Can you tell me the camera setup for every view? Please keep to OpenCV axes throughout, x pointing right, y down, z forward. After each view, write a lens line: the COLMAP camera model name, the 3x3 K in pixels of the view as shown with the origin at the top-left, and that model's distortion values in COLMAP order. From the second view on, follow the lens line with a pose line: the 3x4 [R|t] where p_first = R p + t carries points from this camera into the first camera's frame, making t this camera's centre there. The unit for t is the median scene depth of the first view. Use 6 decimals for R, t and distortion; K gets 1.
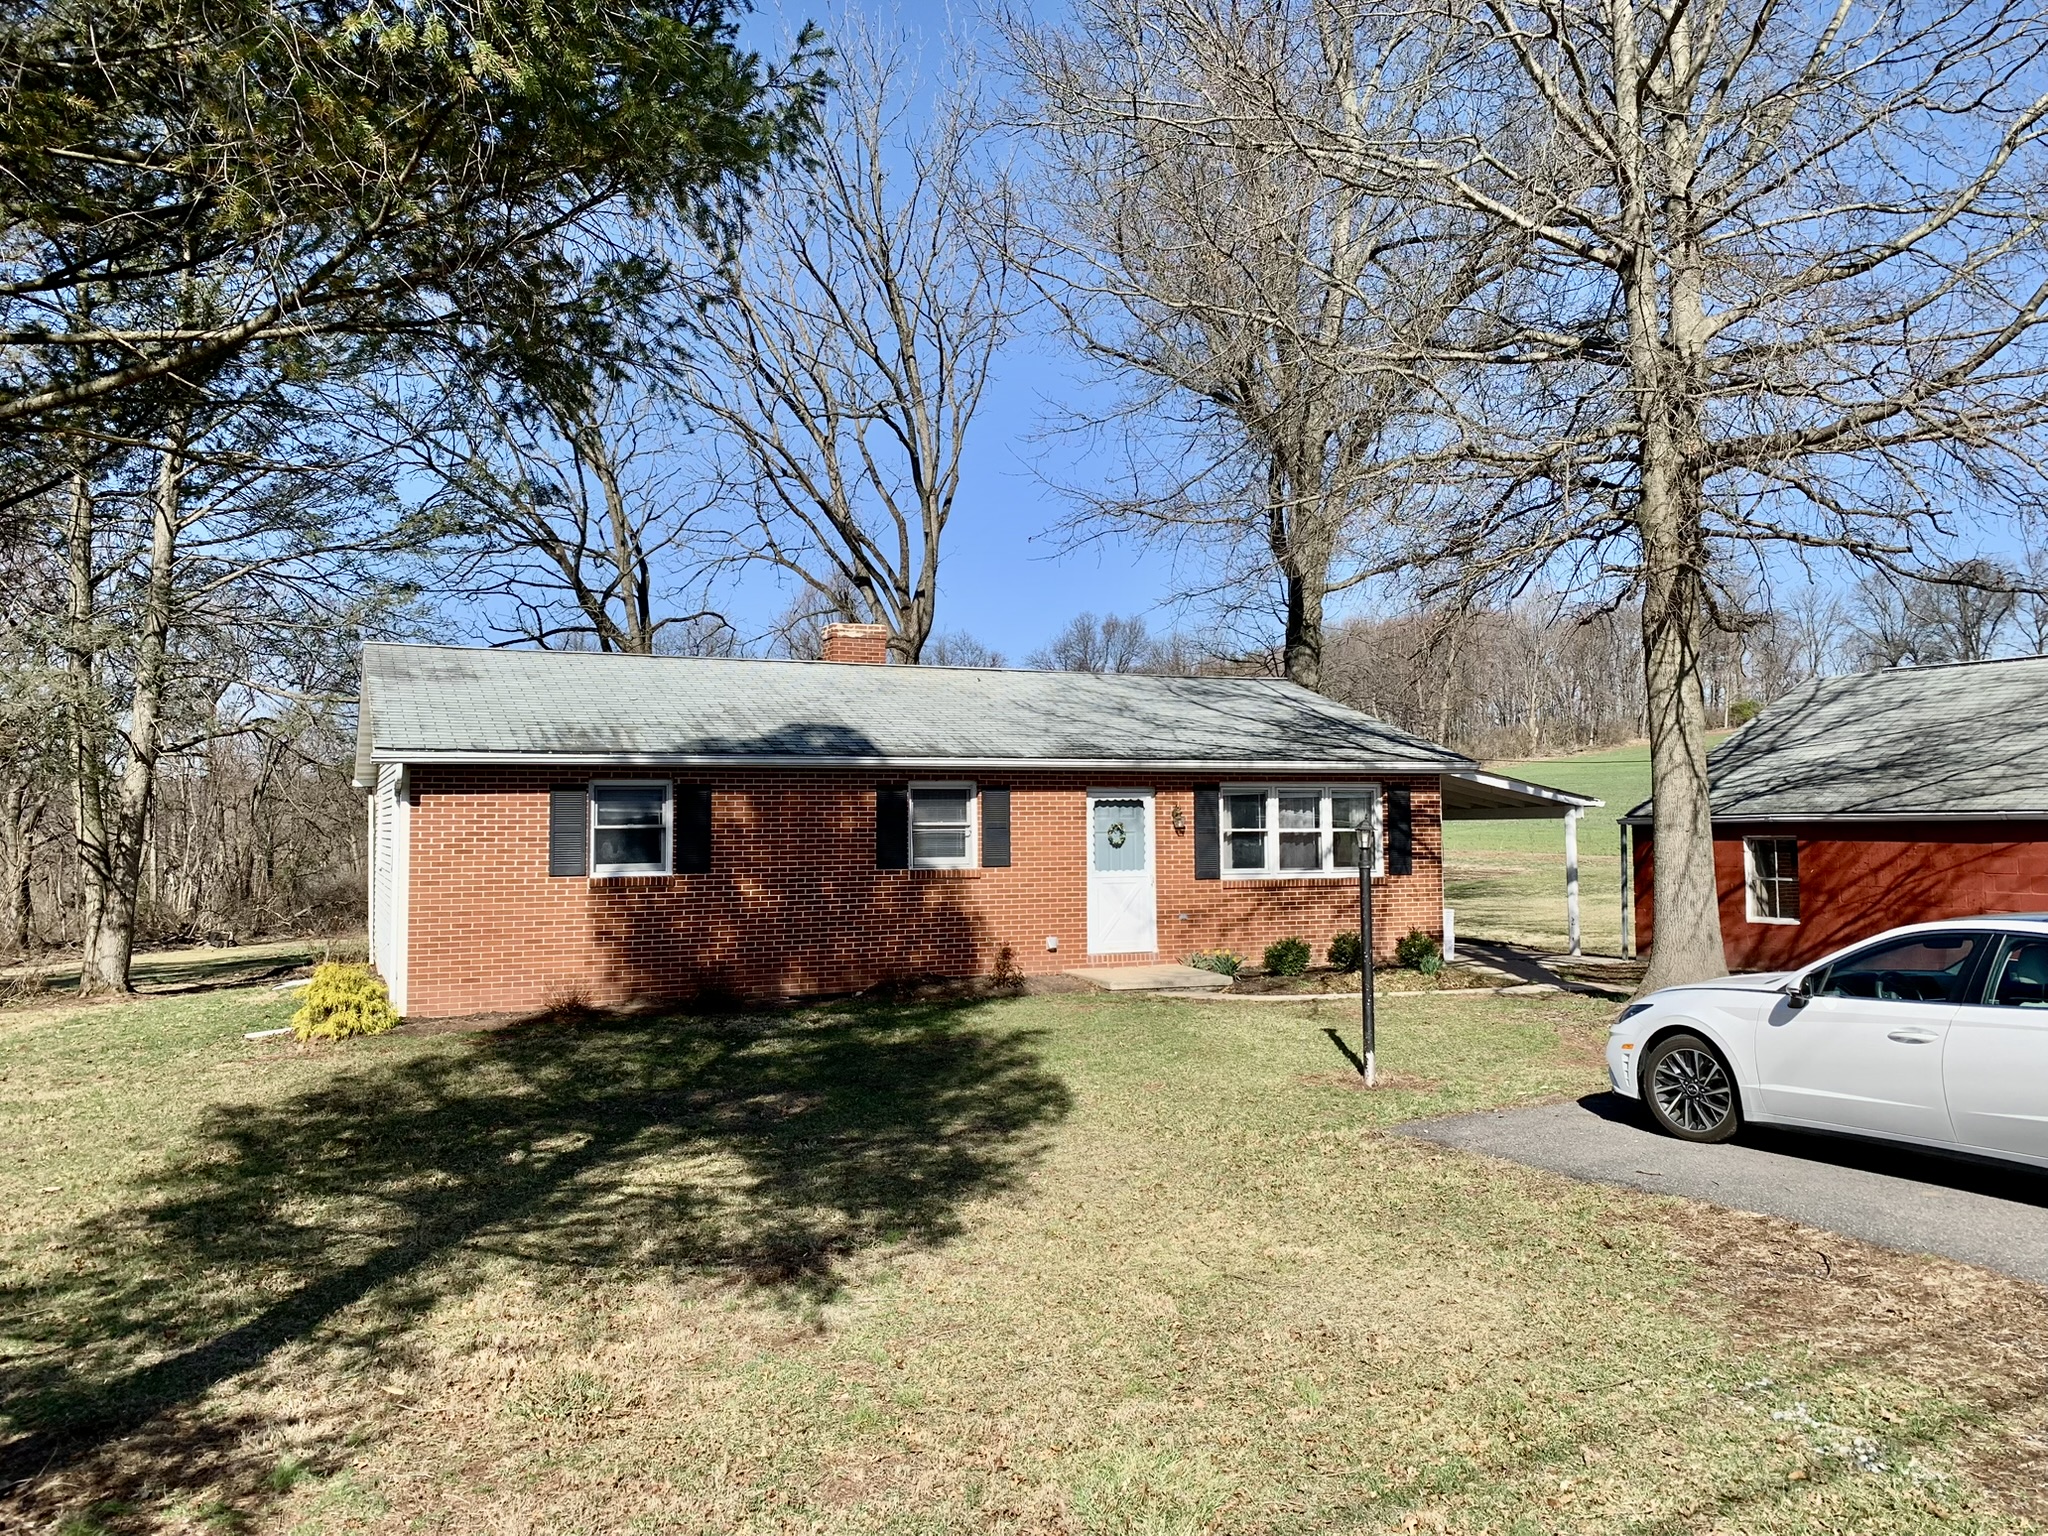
lens RADIAL K [[1559.7, 0, 1009.9], [0, 1559.7, 763.2], [0, 0, 1]] dist [0.047707, -0.054833]
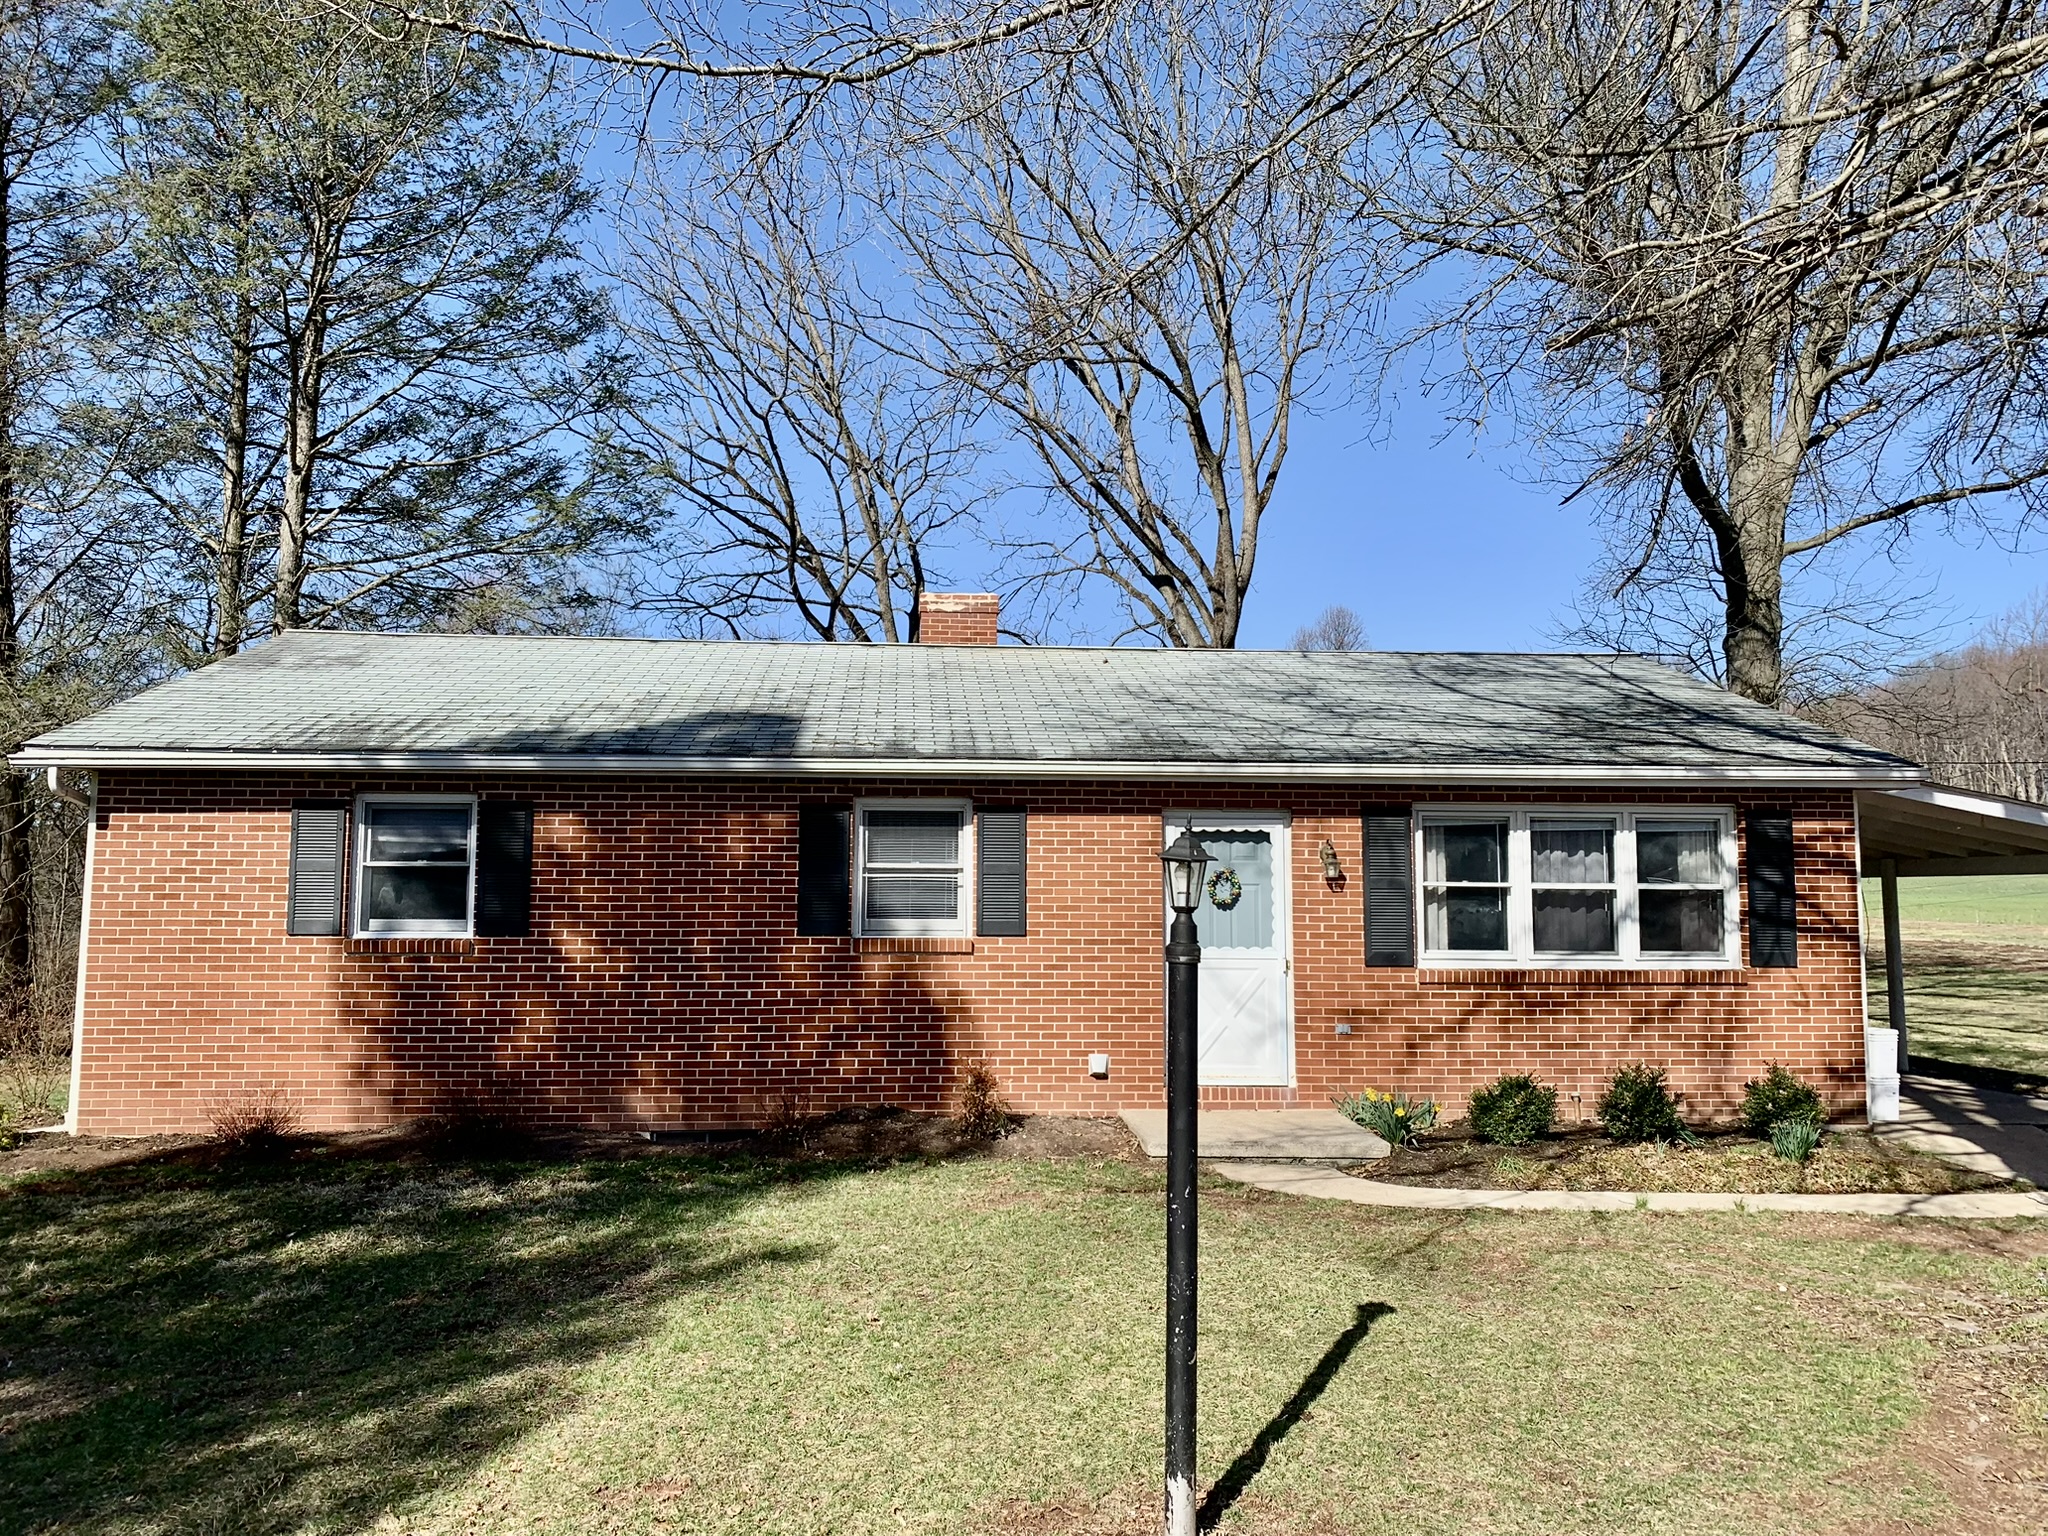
lens RADIAL K [[1559.7, 0, 1017.9], [0, 1559.7, 748.7], [0, 0, 1]] dist [0.047707, -0.054833]
pose [[0.943707, -0.017242, -0.330332, 0.193077], [0.001436, 0.998845, -0.048035, 0.020699], [0.330778, 0.044857, 0.942642, 0.393257]]
